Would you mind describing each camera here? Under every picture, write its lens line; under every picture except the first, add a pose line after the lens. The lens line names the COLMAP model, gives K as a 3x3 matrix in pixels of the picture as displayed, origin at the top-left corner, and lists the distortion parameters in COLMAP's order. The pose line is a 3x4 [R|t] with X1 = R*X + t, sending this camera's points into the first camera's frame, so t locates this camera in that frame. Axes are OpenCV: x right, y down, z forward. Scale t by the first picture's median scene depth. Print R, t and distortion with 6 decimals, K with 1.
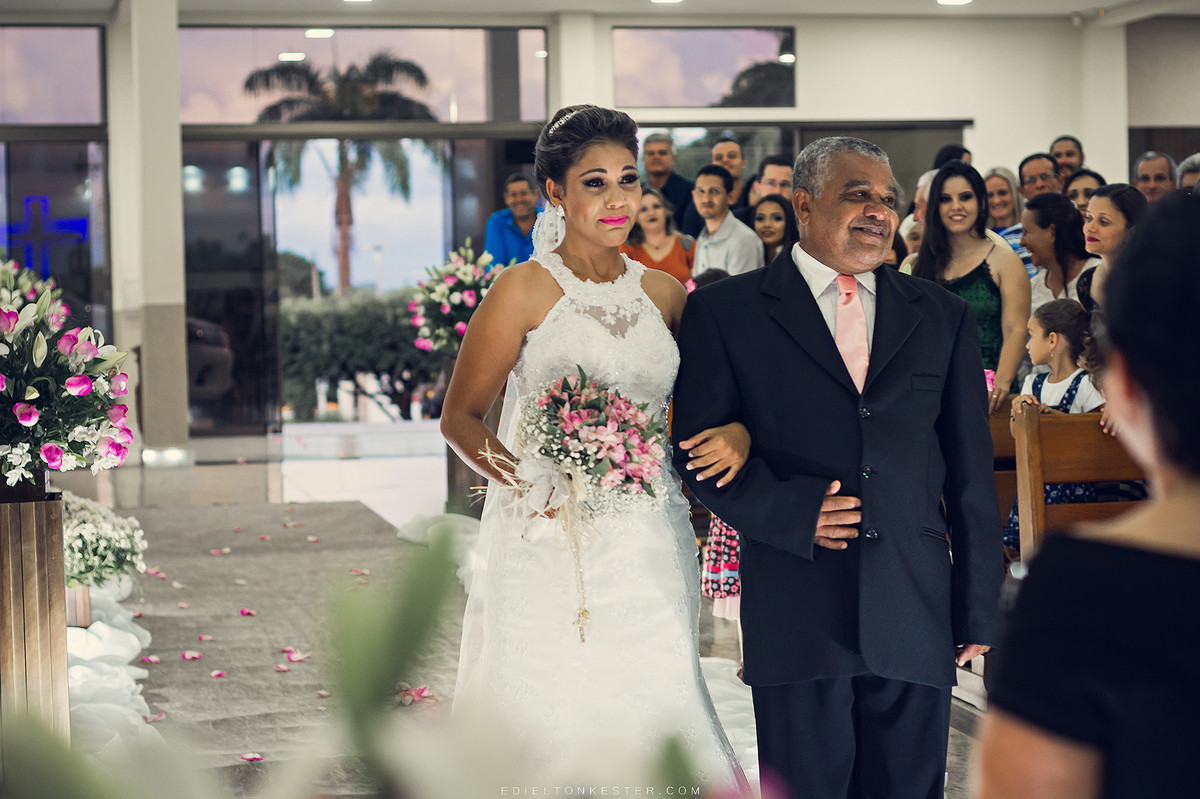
lens RADIAL K [[2369.4, 0, 600.0], [0, 2369.4, 399.5], [0, 0, 1]] dist [-0.166914, 0.277775]
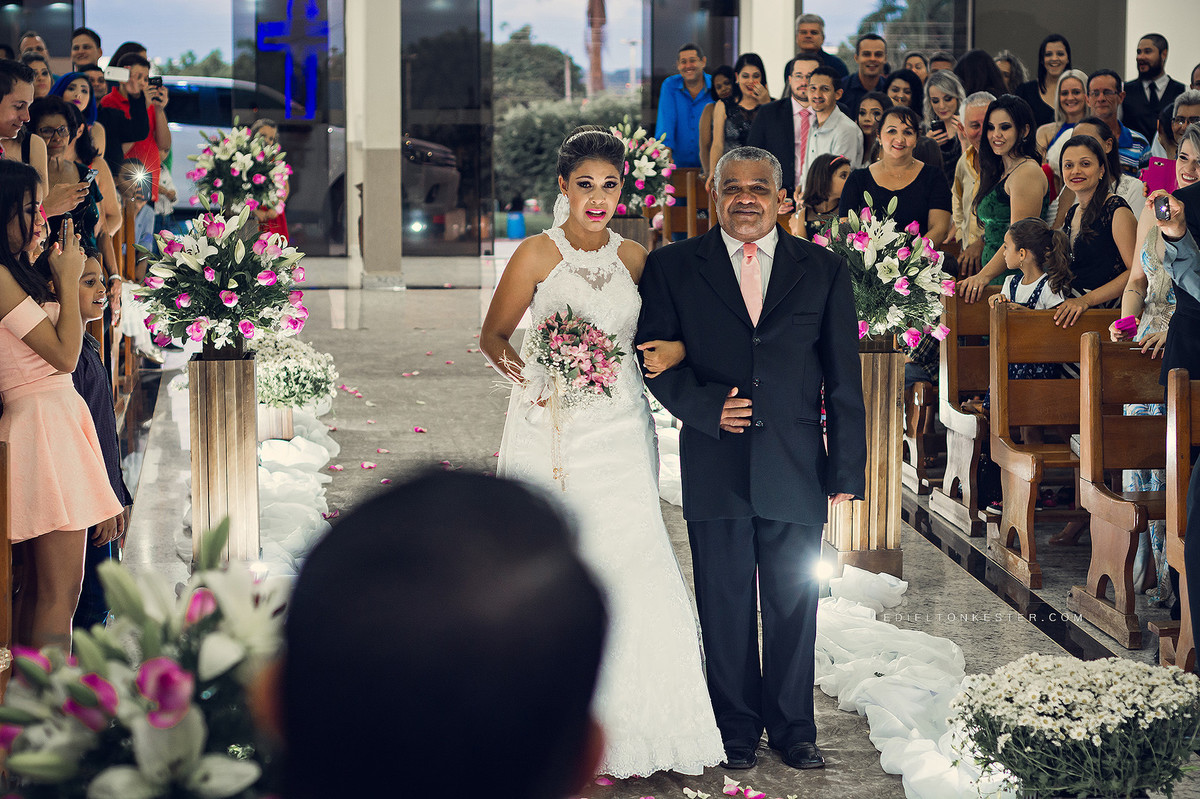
lens RADIAL K [[2369.4, 0, 600.0], [0, 2369.4, 399.5], [0, 0, 1]] dist [-0.166914, 0.277775]
pose [[0.993543, 0.036852, -0.107301, 0.093420], [-0.027166, 0.995538, 0.090367, -0.049258], [0.110153, -0.086869, 0.990111, -0.269766]]
